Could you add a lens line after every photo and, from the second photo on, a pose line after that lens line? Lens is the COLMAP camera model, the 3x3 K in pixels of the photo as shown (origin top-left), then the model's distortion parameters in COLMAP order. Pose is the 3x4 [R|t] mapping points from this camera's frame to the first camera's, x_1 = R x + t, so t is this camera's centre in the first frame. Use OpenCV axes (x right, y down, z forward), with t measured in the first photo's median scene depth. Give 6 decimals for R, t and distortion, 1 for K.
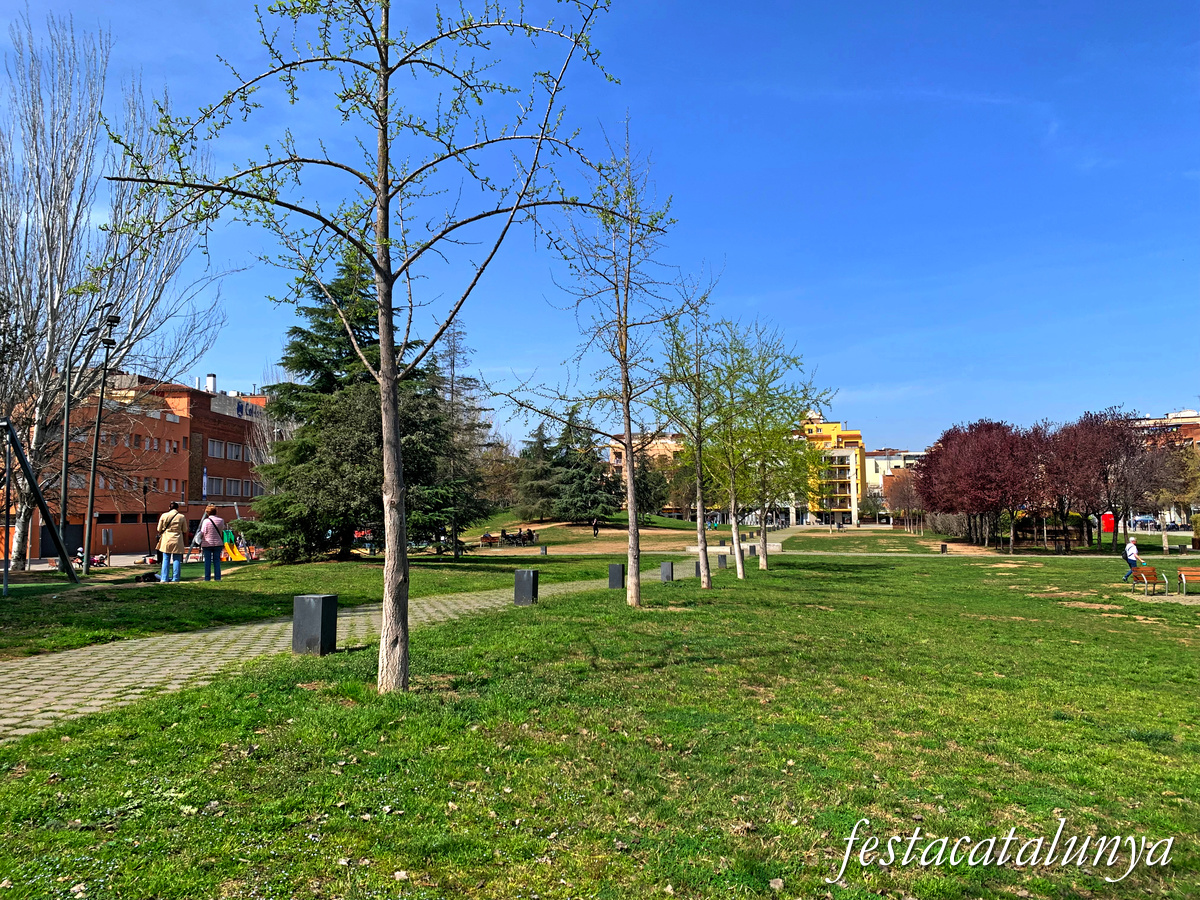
lens RADIAL K [[899.5, 0, 600.0], [0, 899.5, 450.0], [0, 0, 1]] dist [0.081208, 0.000252]
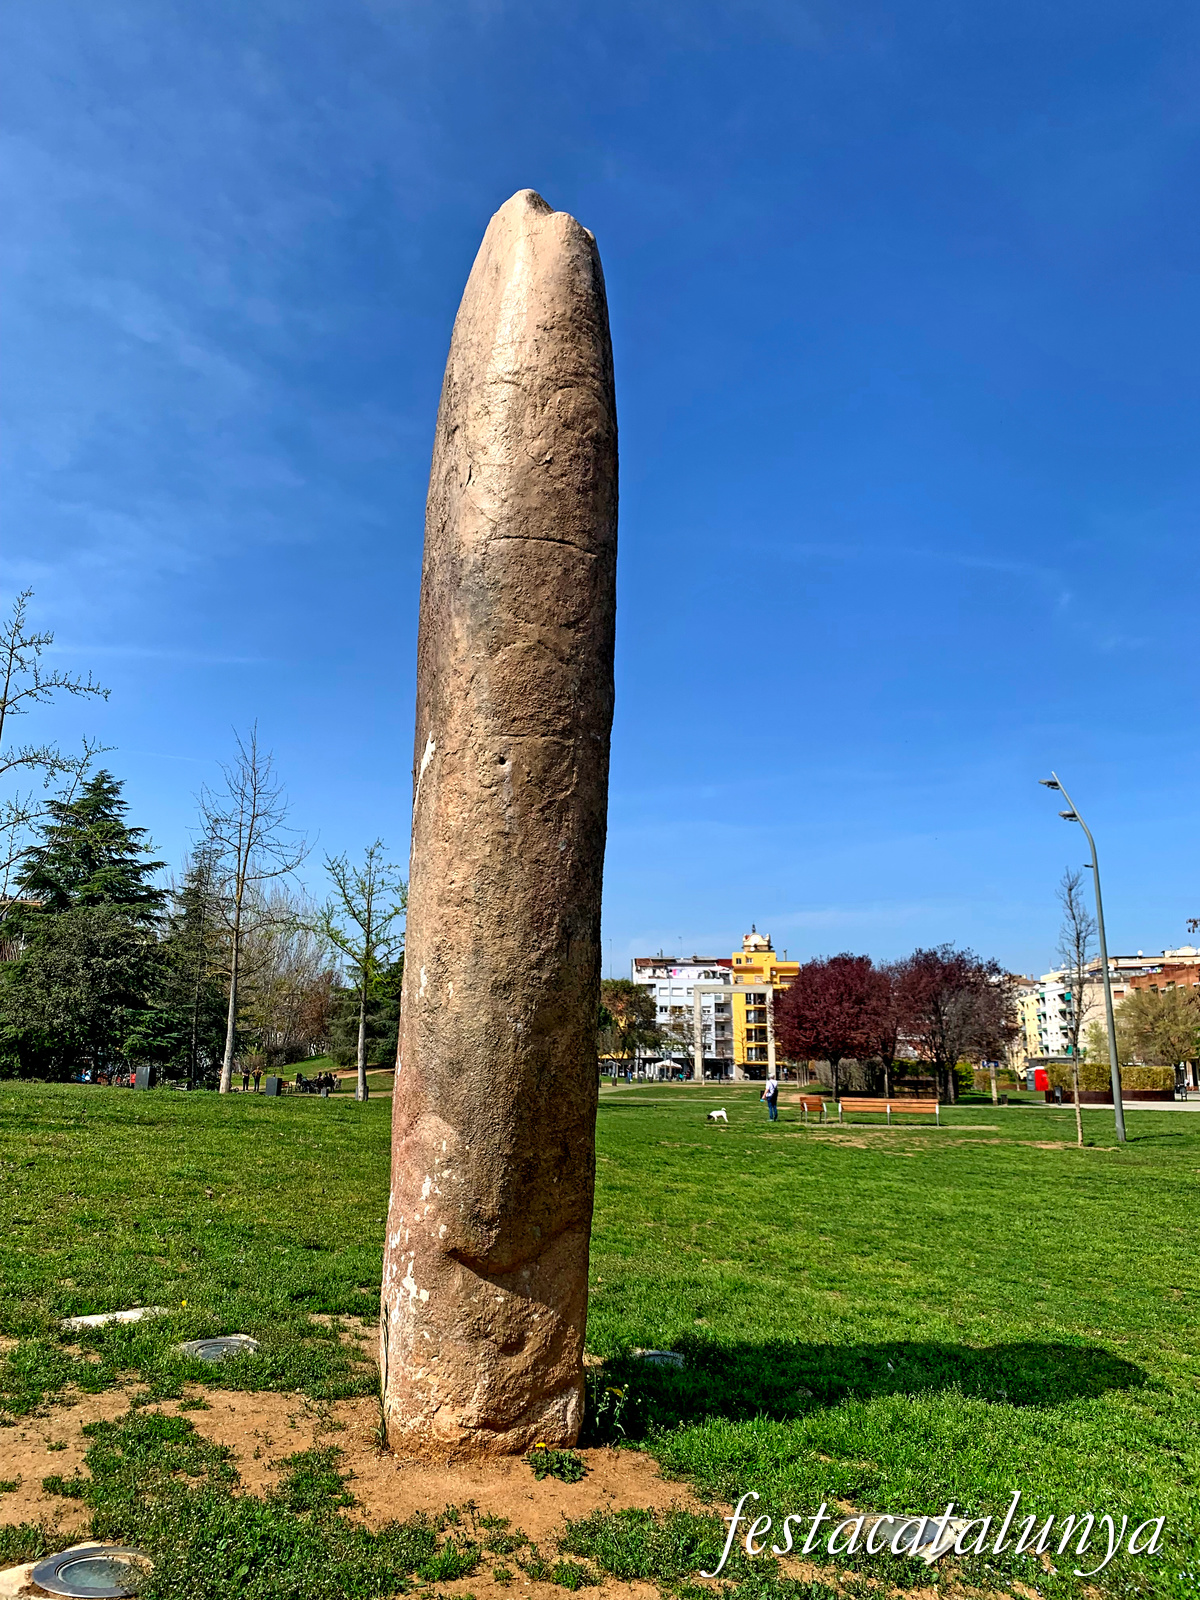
lens RADIAL K [[1203.7, 0, 600.0], [0, 1203.7, 800.0], [0, 0, 1]] dist [0.037475, 0.000177]
pose [[0.997057, 0.031501, 0.069895, 0.099844], [-0.020751, 0.988544, -0.149501, -0.000062], [-0.073804, 0.147610, 0.986288, -0.190029]]
